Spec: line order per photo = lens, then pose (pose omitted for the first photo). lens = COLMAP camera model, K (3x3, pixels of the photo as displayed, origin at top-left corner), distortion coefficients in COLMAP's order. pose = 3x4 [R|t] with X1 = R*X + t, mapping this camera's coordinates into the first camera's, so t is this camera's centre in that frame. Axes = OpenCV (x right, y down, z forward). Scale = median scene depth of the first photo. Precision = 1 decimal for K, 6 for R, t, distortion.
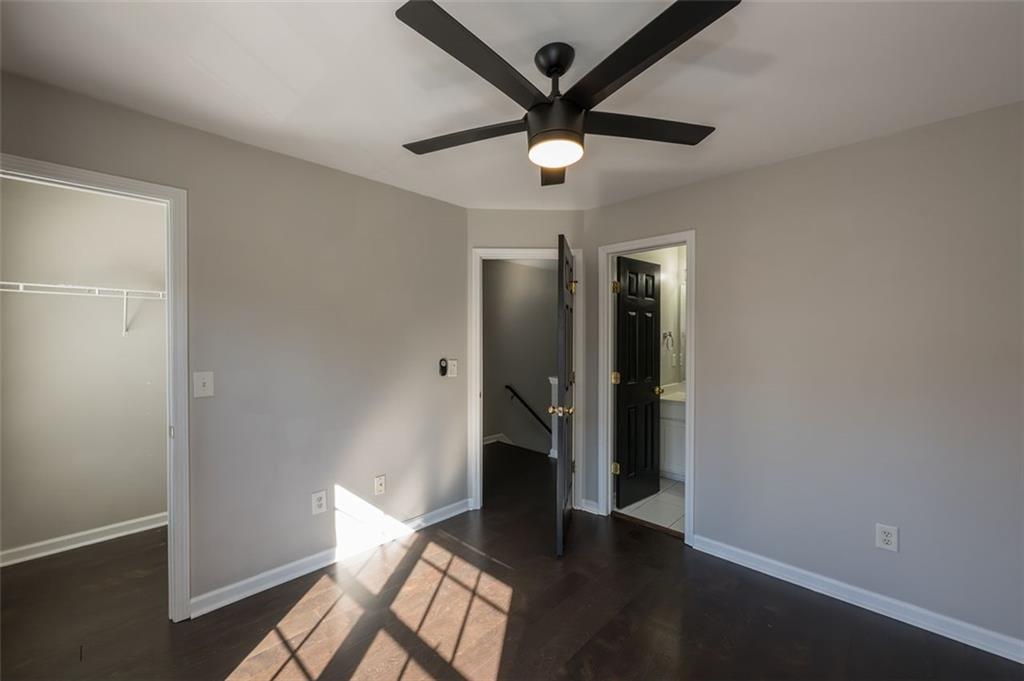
lens RADIAL K [[406.8, 0, 516.2], [0, 406.8, 340.3], [0, 0, 1]] dist [0.014165, 0.000380]
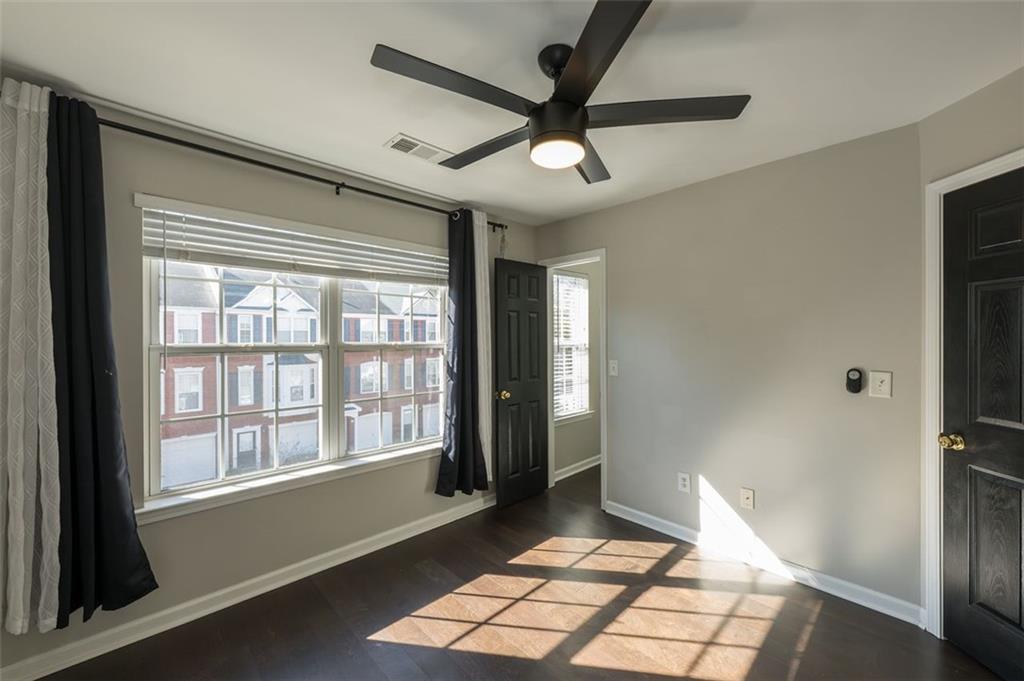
lens RADIAL K [[406.8, 0, 513.6], [0, 406.8, 338.8], [0, 0, 1]] dist [0.014165, 0.000380]
pose [[-0.033705, 0.003525, -0.999426, 0.655886], [-0.000721, 0.999993, 0.003551, -0.008100], [0.999432, 0.000840, -0.033702, 0.549475]]
